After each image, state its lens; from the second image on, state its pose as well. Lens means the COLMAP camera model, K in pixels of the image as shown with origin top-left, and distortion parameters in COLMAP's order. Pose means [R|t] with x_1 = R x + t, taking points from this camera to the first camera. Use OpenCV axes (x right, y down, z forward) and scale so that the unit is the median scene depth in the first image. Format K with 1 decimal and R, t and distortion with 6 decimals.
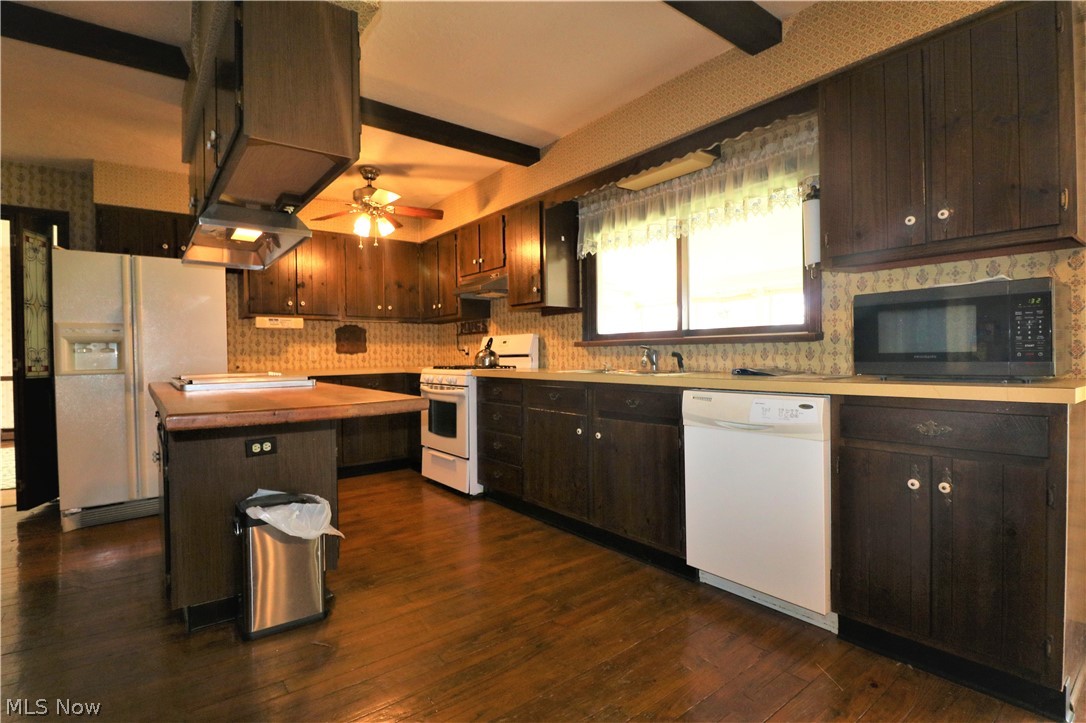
lens RADIAL K [[535.7, 0, 544.9], [0, 535.7, 359.7], [0, 0, 1]] dist [0.000551, -0.000209]
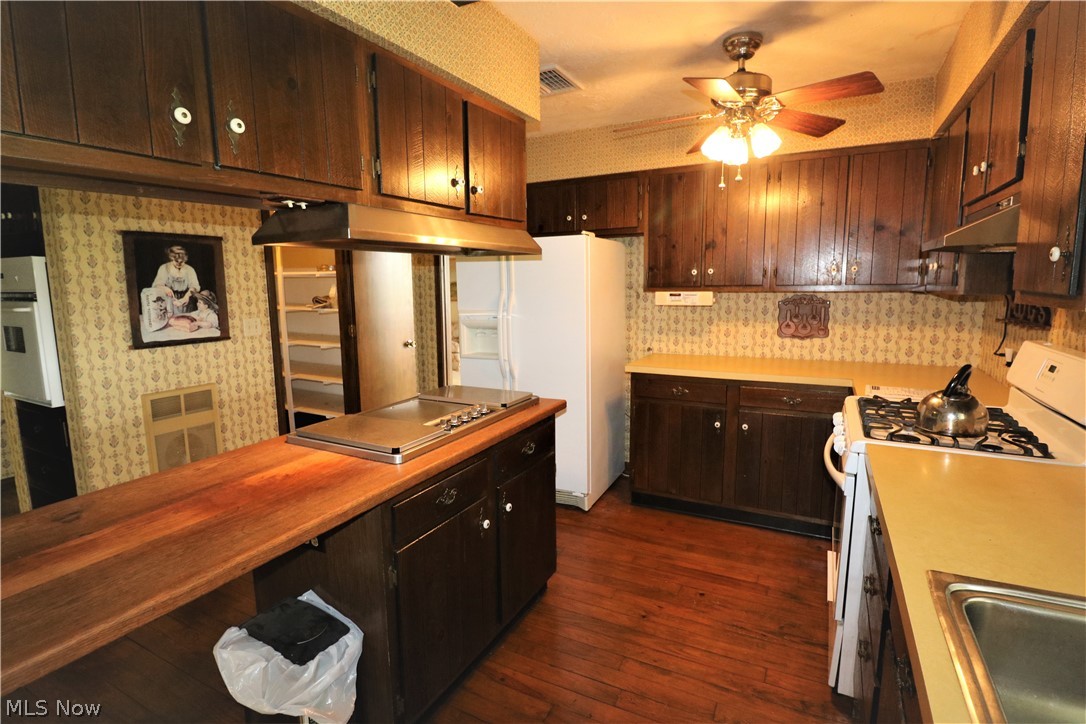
lens RADIAL K [[535.7, 0, 547.2], [0, 535.7, 360.5], [0, 0, 1]] dist [0.000551, -0.000209]
pose [[0.427919, 0.137668, -0.893271, 0.107611], [-0.002117, 0.988481, 0.151327, -0.090033], [0.903815, -0.062865, 0.423281, 0.463868]]
